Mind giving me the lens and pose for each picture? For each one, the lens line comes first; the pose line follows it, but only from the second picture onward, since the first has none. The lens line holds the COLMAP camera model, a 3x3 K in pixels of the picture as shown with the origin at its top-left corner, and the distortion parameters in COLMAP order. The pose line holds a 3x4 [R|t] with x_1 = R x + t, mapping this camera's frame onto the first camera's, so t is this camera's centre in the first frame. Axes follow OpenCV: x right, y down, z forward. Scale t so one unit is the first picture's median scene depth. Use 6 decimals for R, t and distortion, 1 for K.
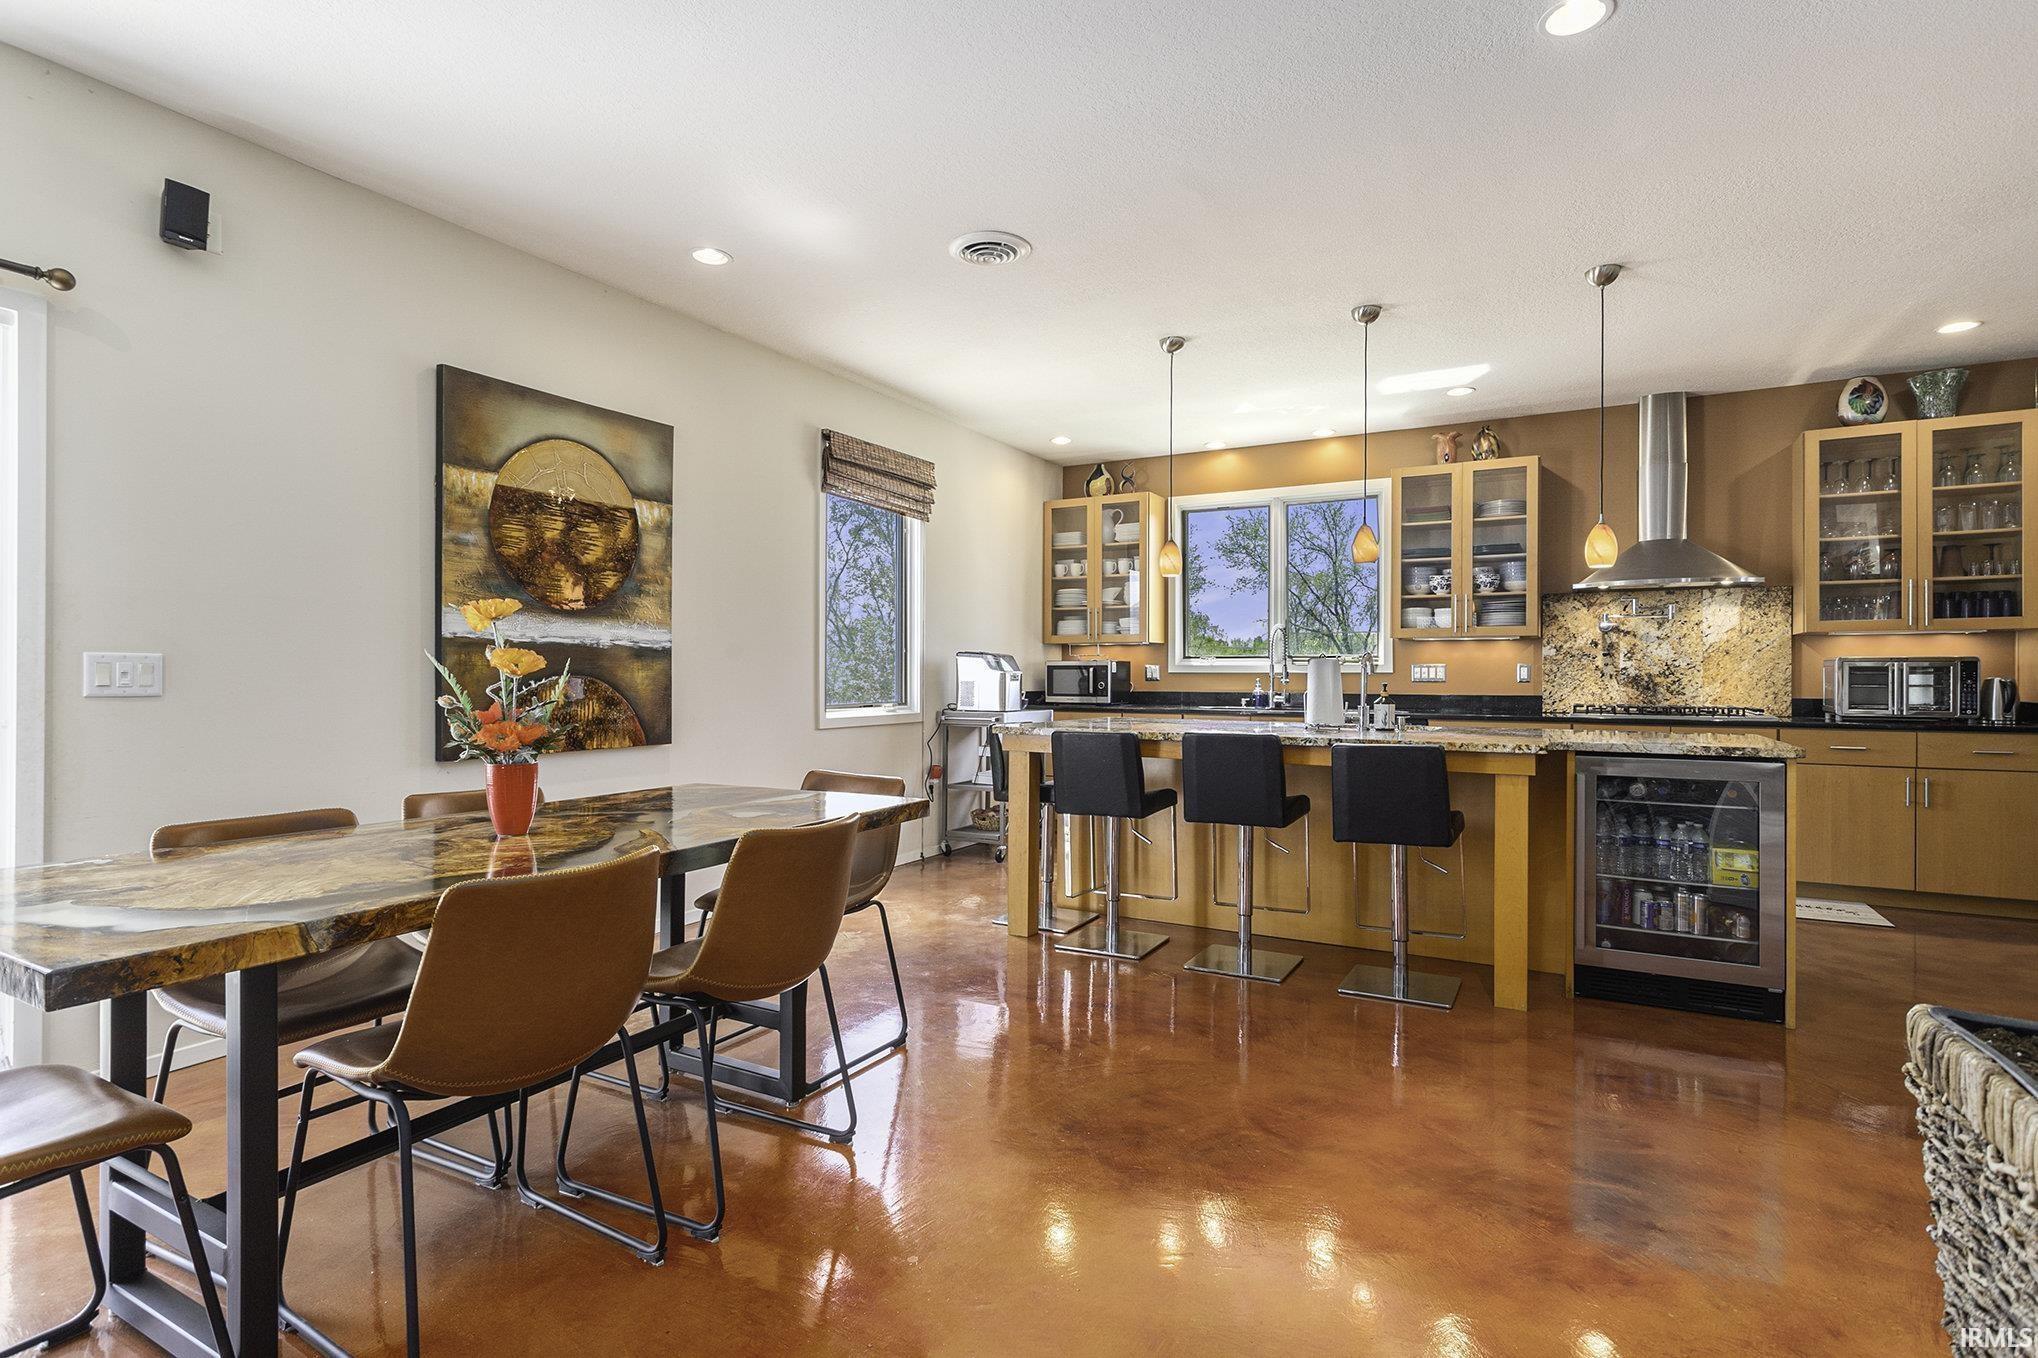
lens RADIAL K [[982.6, 0, 1036.2], [0, 982.6, 671.2], [0, 0, 1]] dist [0.008122, -0.001862]
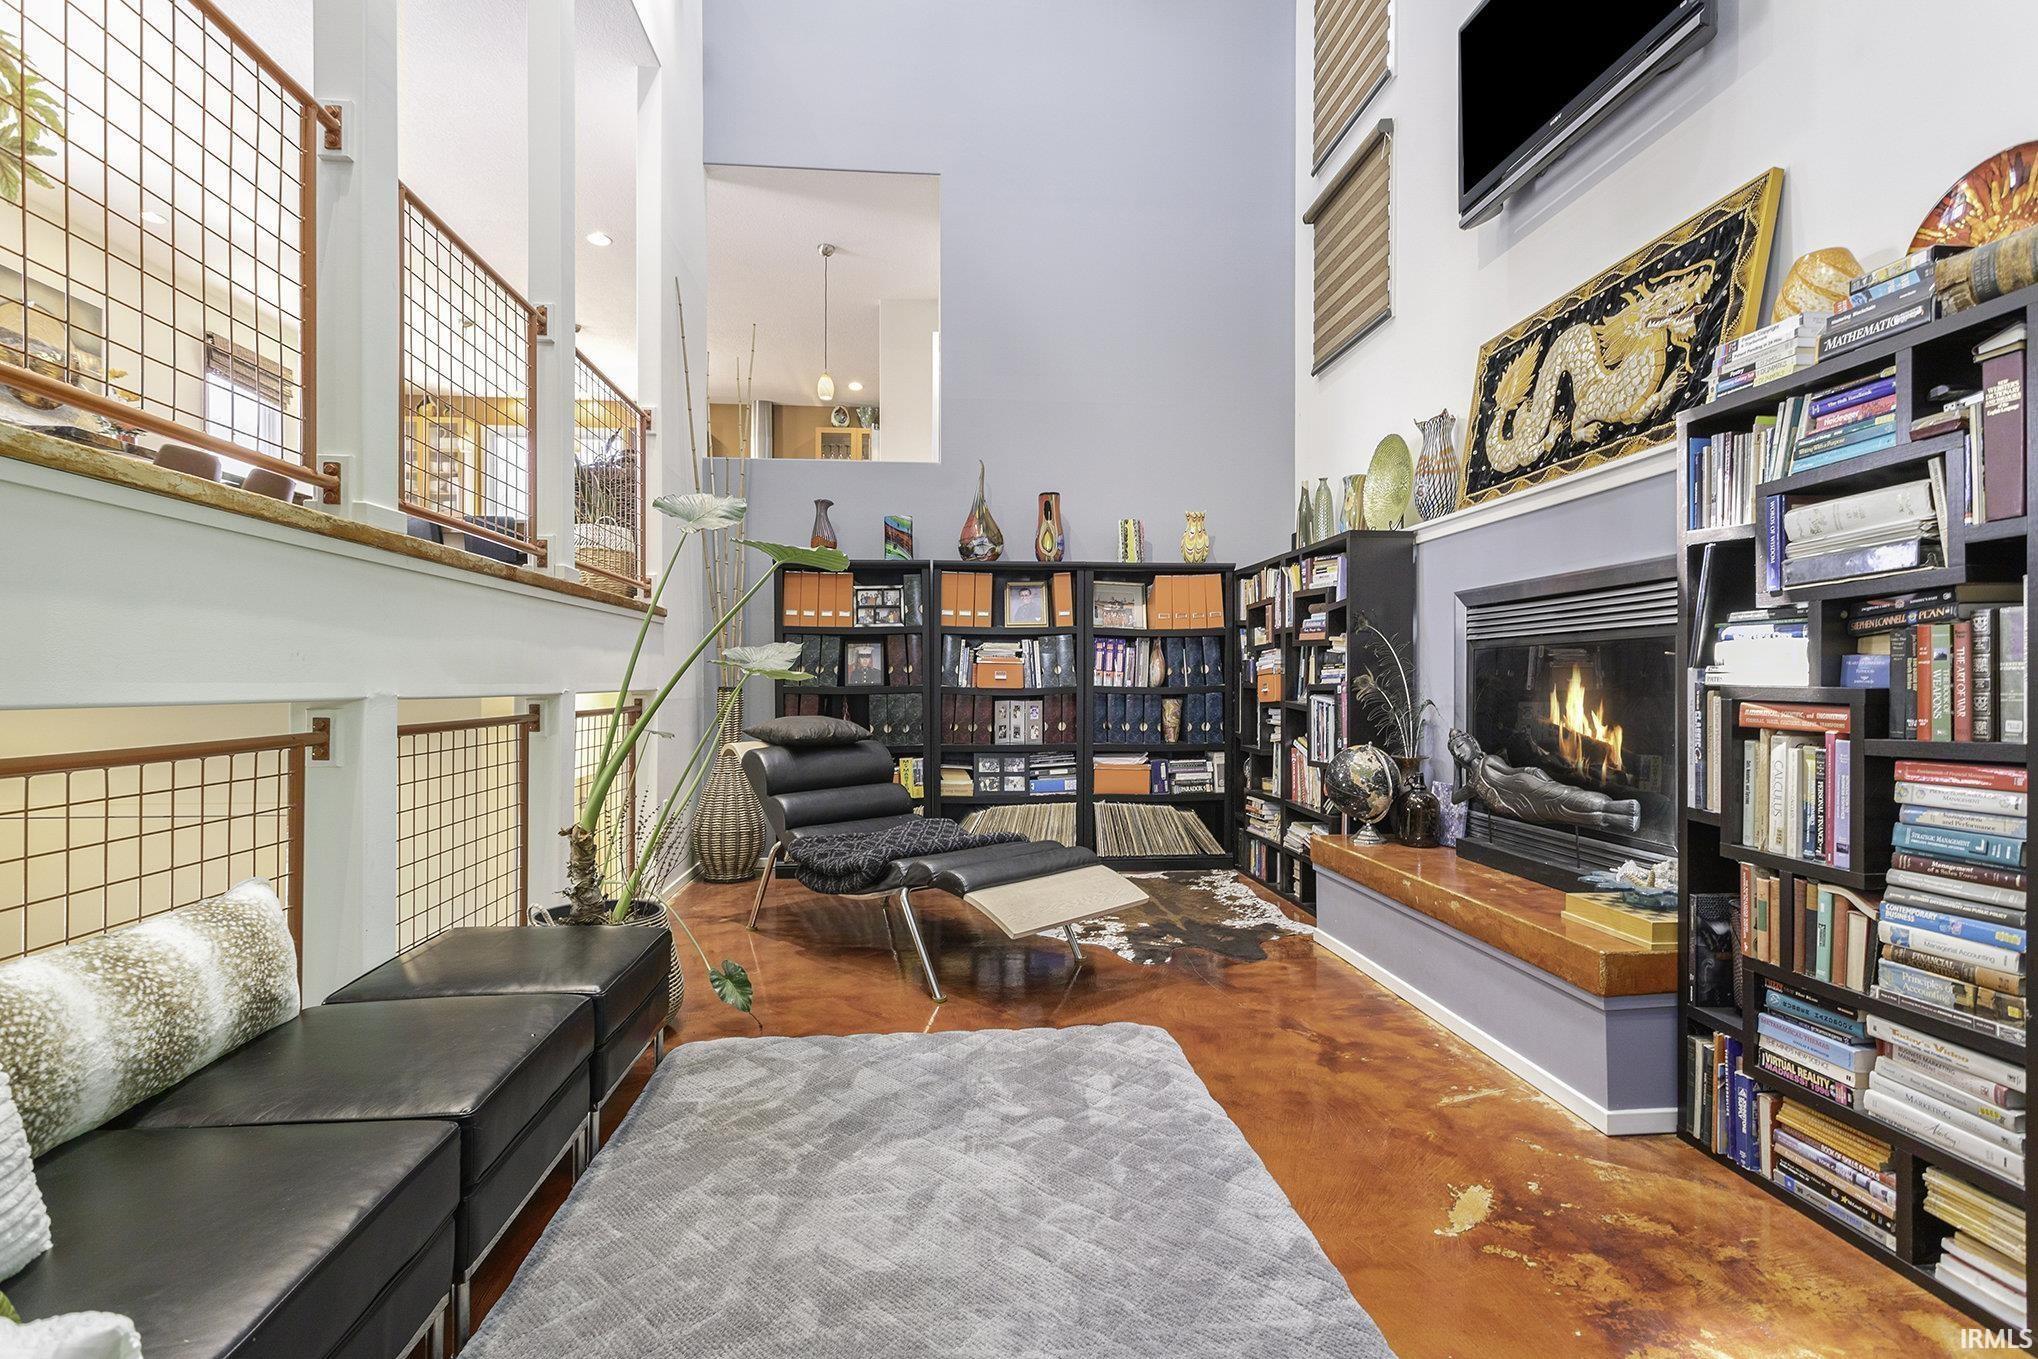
lens RADIAL K [[982.6, 0, 1034.7], [0, 982.6, 681.6], [0, 0, 1]] dist [0.008122, -0.001862]
pose [[0.823055, -0.002766, 0.567954, -0.029864], [-0.000055, 0.999988, 0.004949, 0.258530], [-0.567961, -0.004105, 0.823045, -0.886147]]
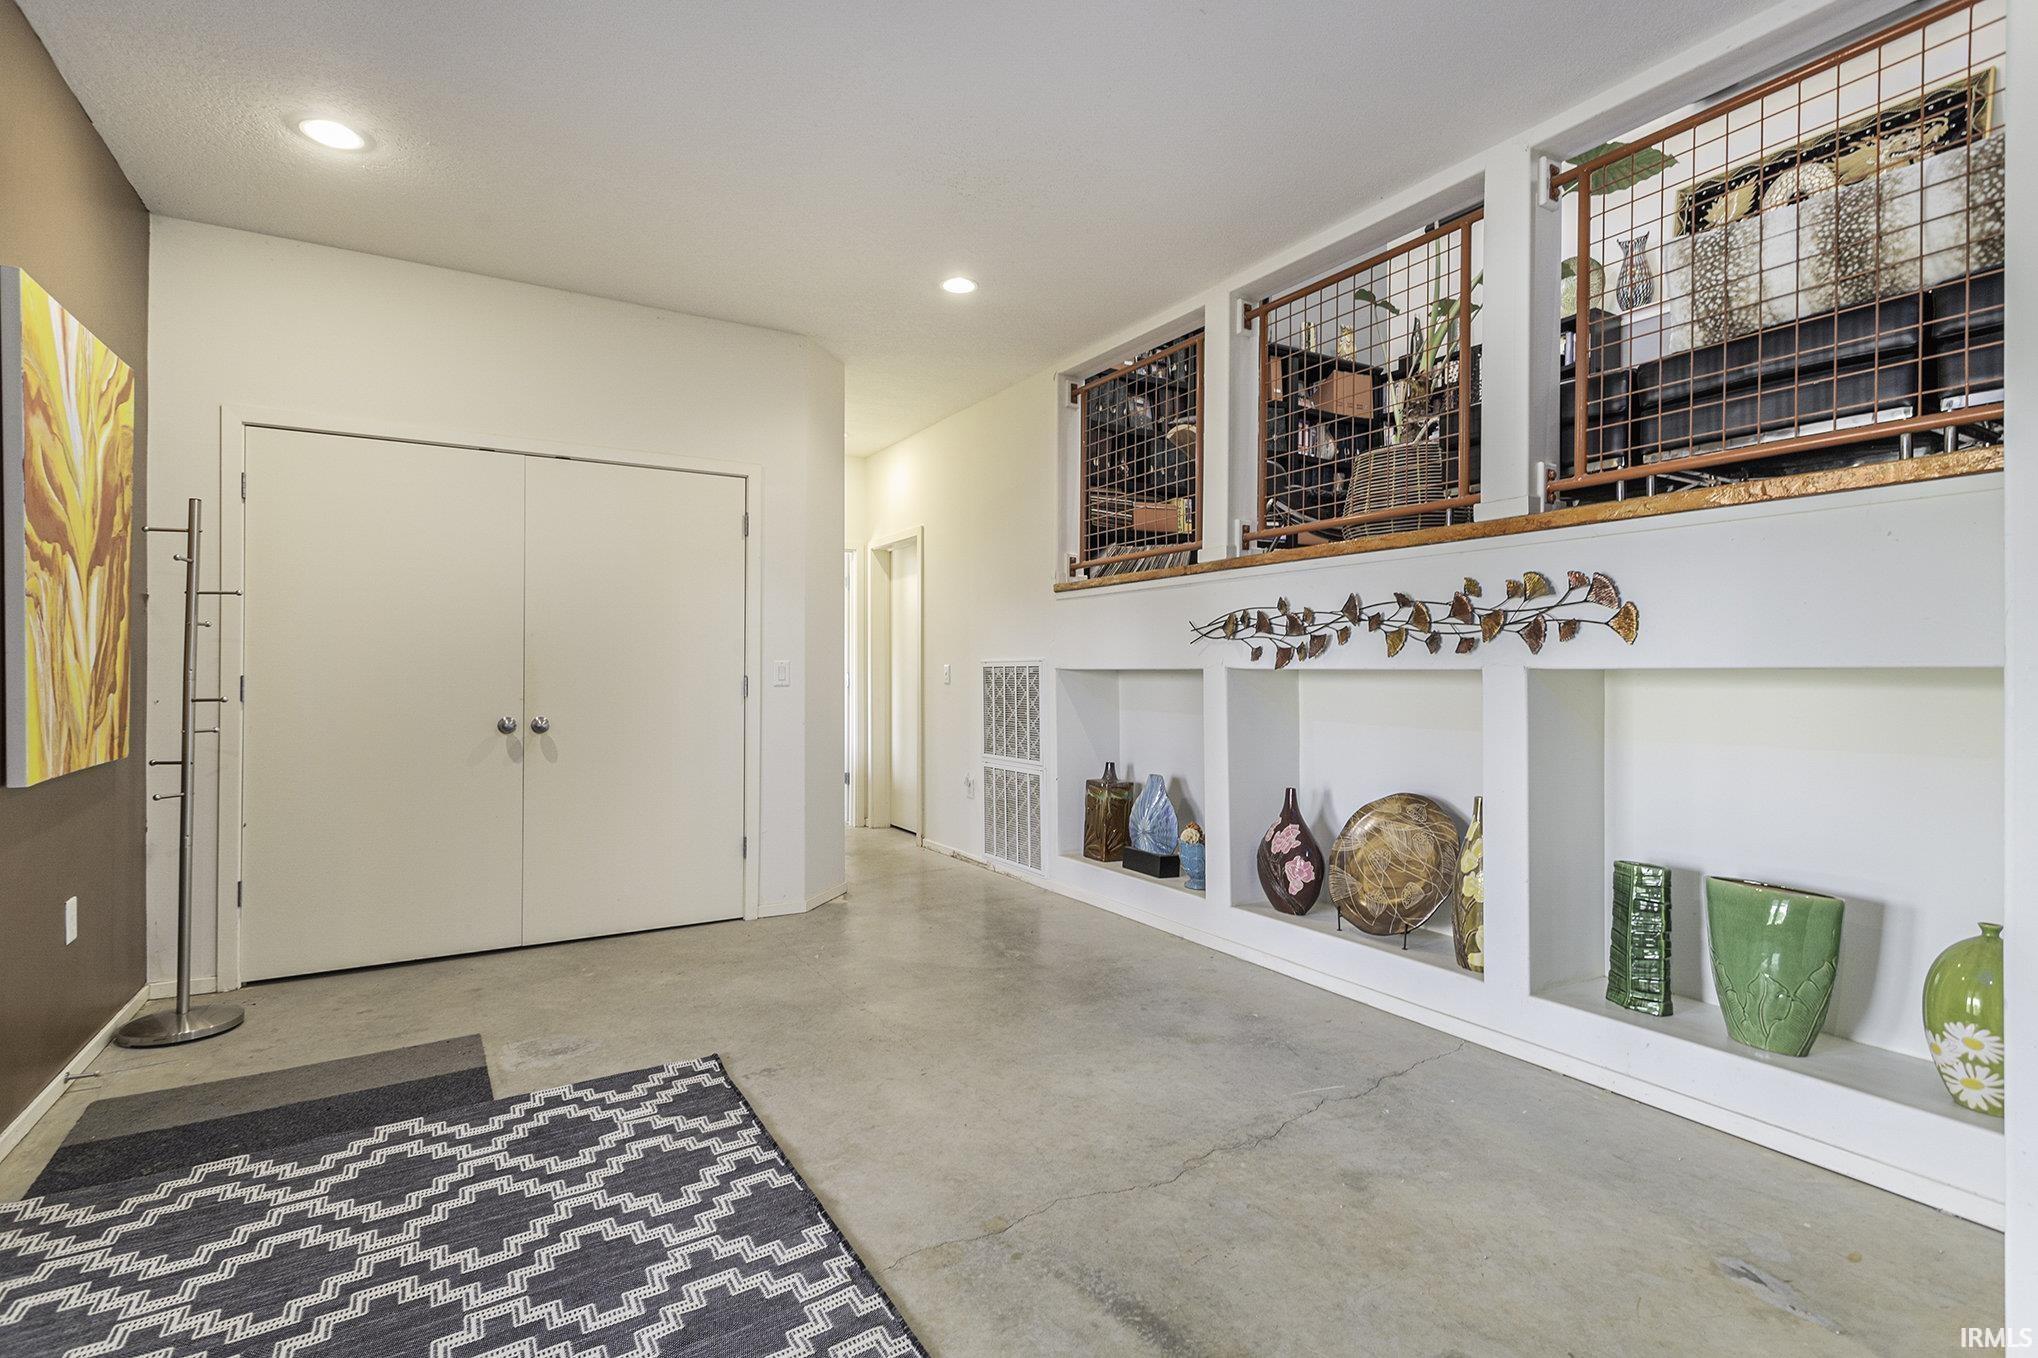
lens RADIAL K [[982.6, 0, 1022.5], [0, 982.6, 666.6], [0, 0, 1]] dist [0.008122, -0.001862]
pose [[0.507966, -0.000829, 0.861377, -0.659348], [-0.000786, 0.999999, 0.001426, 0.545430], [-0.861377, -0.001402, 0.507964, -0.388725]]
